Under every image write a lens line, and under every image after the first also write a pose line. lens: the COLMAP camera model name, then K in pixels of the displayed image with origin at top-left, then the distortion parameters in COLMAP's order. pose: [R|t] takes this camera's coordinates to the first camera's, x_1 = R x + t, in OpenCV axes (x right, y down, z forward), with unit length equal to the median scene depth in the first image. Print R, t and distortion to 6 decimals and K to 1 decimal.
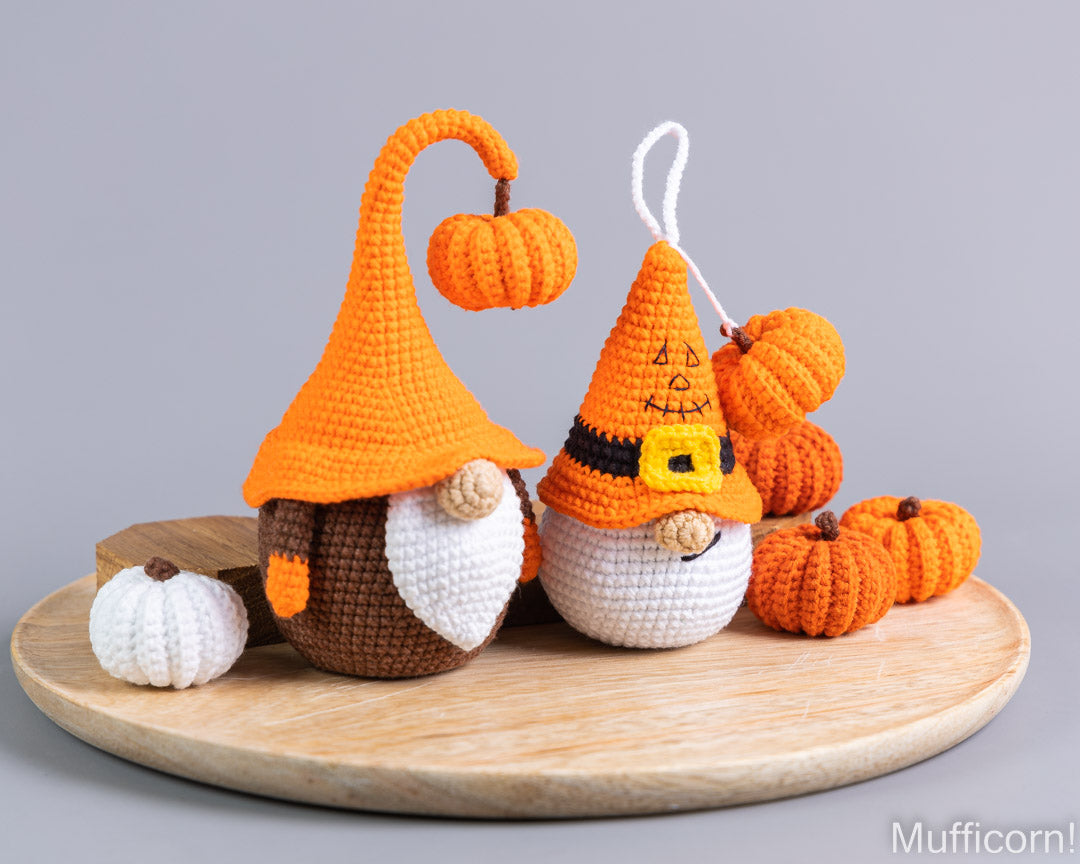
lens RADIAL K [[3195.4, 0, 514.5], [0, 3195.4, 433.5], [0, 0, 1]] dist [0.011459, 0.193555]
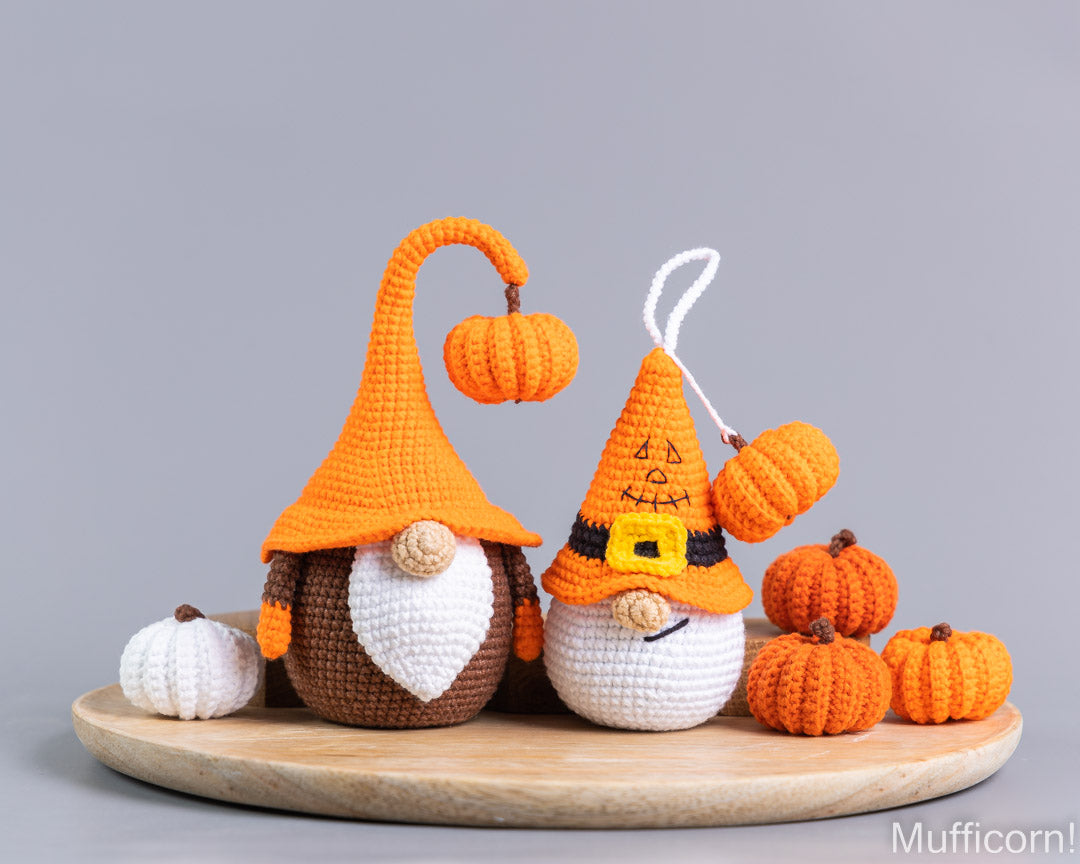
lens RADIAL K [[3684.7, 0, 611.0], [0, 3684.7, 432.4], [0, 0, 1]] dist [-0.075700, 2.708467]
pose [[0.940306, 0.037529, -0.338255, 0.462933], [-0.084907, 0.988342, -0.126374, 0.129411], [0.329569, 0.147550, 0.932530, -0.166458]]
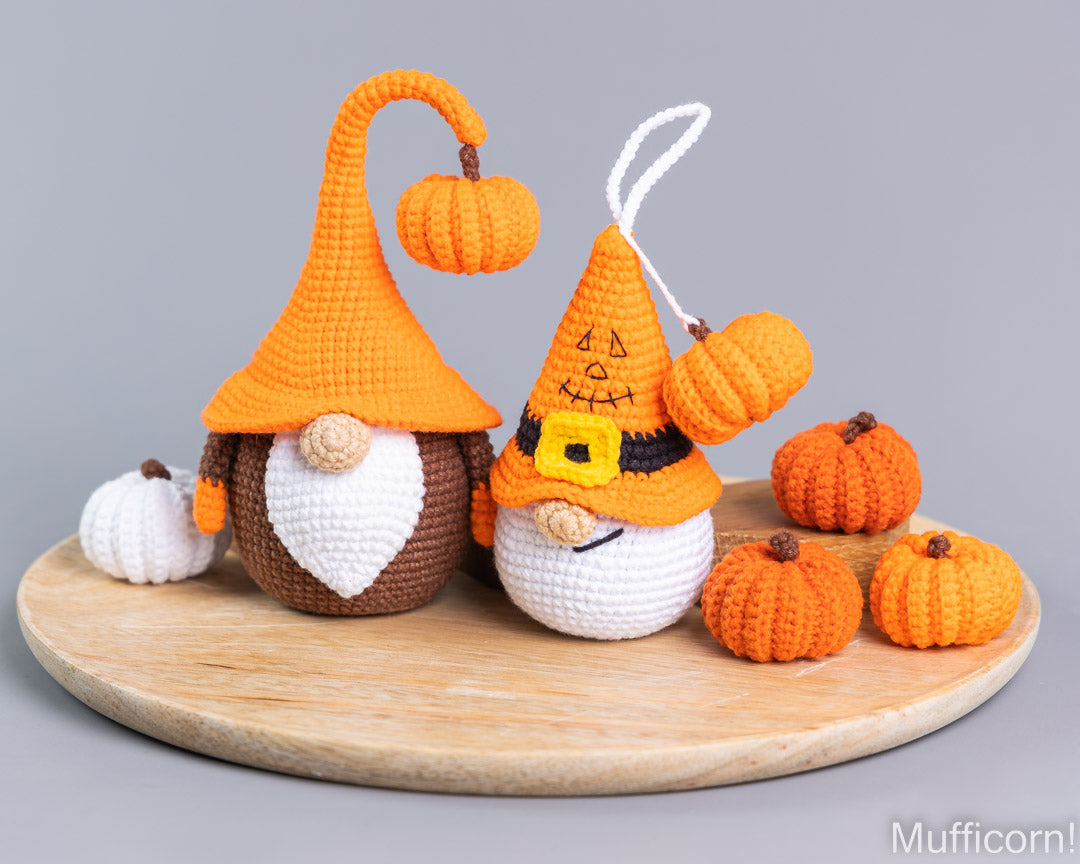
lens RADIAL K [[3667.5, 0, 540.0], [0, 3667.5, 432.0], [0, 0, 1]] dist [-0.003621, 1.610617]
pose [[0.791355, 0.156109, -0.591090, 0.714545], [-0.133095, 0.987651, 0.082653, -0.089235], [0.596694, 0.013263, 0.802359, 0.090891]]
